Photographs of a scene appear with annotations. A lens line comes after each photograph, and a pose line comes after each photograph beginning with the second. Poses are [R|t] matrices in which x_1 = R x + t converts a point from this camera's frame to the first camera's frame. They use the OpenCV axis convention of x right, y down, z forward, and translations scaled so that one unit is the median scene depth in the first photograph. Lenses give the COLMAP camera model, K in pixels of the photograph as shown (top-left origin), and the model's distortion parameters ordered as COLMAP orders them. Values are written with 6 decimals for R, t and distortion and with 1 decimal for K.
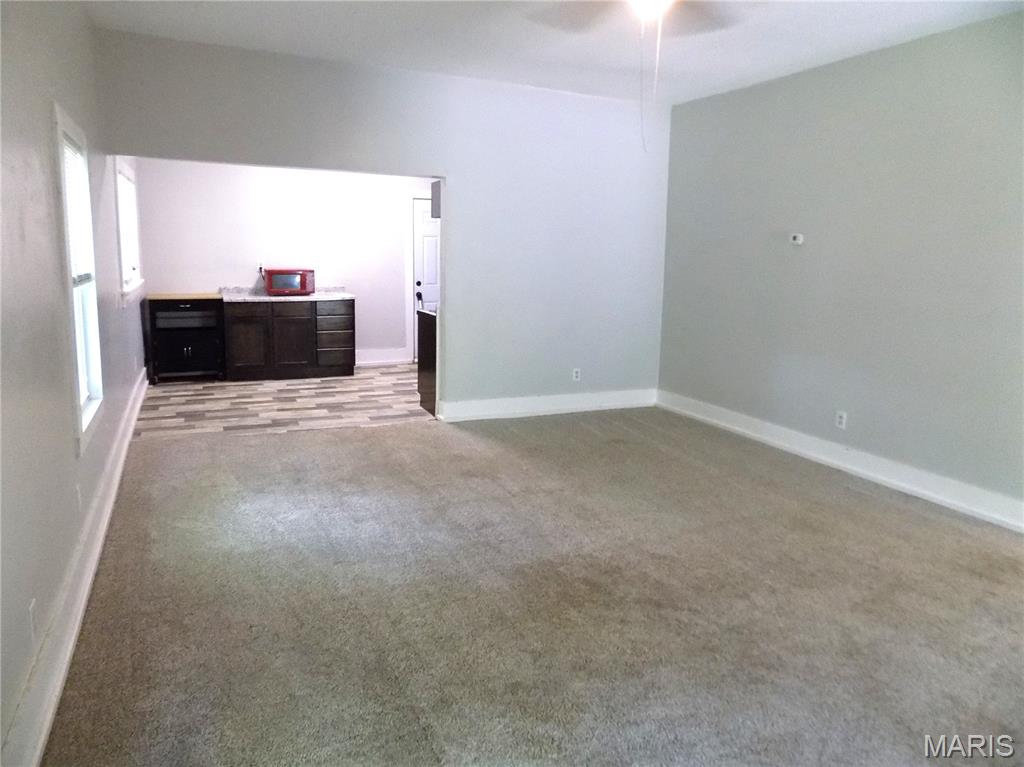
lens RADIAL K [[692.1, 0, 509.5], [0, 692.1, 374.9], [0, 0, 1]] dist [-0.037162, 0.001690]
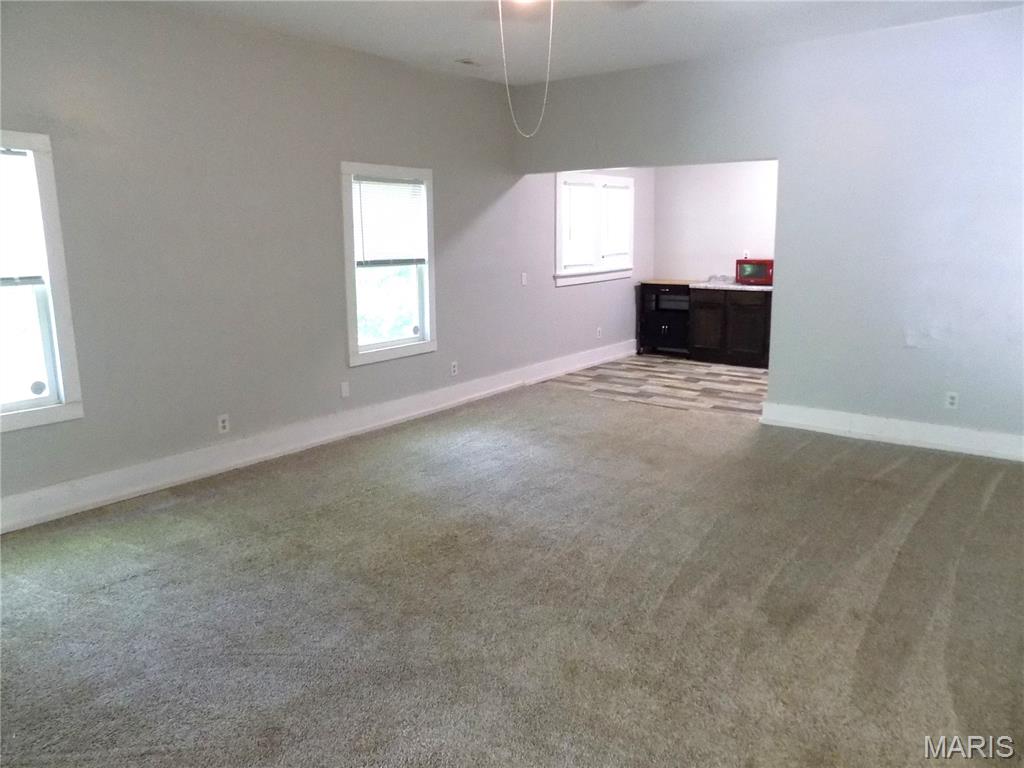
lens RADIAL K [[703.6, 0, 512.0], [0, 703.6, 384.0], [0, 0, 1]] dist [-0.043030, 0.003209]
pose [[0.497239, 0.149698, -0.854601, 0.772728], [-0.131534, 0.986624, 0.096293, -0.042891], [0.857585, 0.064528, 0.510278, 0.327634]]
